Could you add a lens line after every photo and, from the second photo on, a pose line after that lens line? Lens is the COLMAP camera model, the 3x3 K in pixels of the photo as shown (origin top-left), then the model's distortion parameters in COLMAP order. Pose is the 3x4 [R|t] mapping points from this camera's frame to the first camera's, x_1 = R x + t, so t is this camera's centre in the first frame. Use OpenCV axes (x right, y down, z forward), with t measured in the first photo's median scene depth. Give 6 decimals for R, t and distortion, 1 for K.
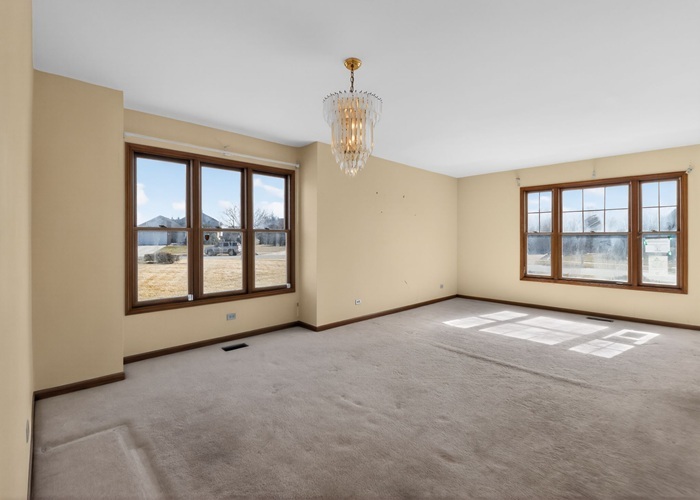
lens RADIAL K [[325.0, 0, 355.0], [0, 325.0, 243.9], [0, 0, 1]] dist [-0.009089, -0.002169]
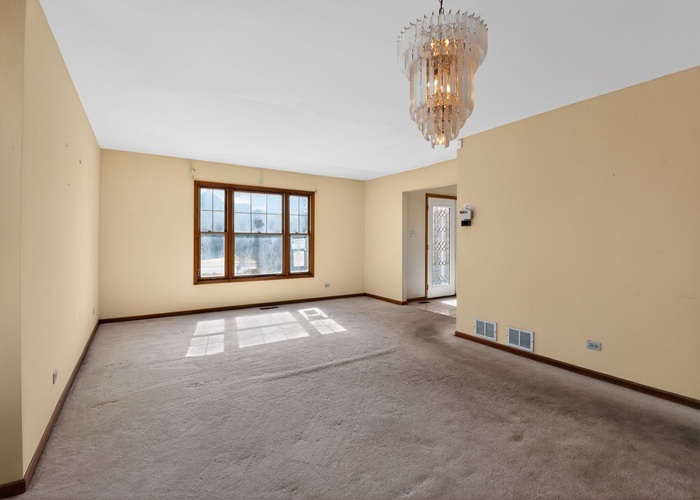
lens RADIAL K [[325.0, 0, 353.3], [0, 325.0, 244.4], [0, 0, 1]] dist [-0.009089, -0.002169]
pose [[0.211469, -0.015571, 0.977261, -0.322220], [0.011777, 0.999841, 0.013382, -0.006321], [-0.977314, 0.008679, 0.211619, 0.472358]]
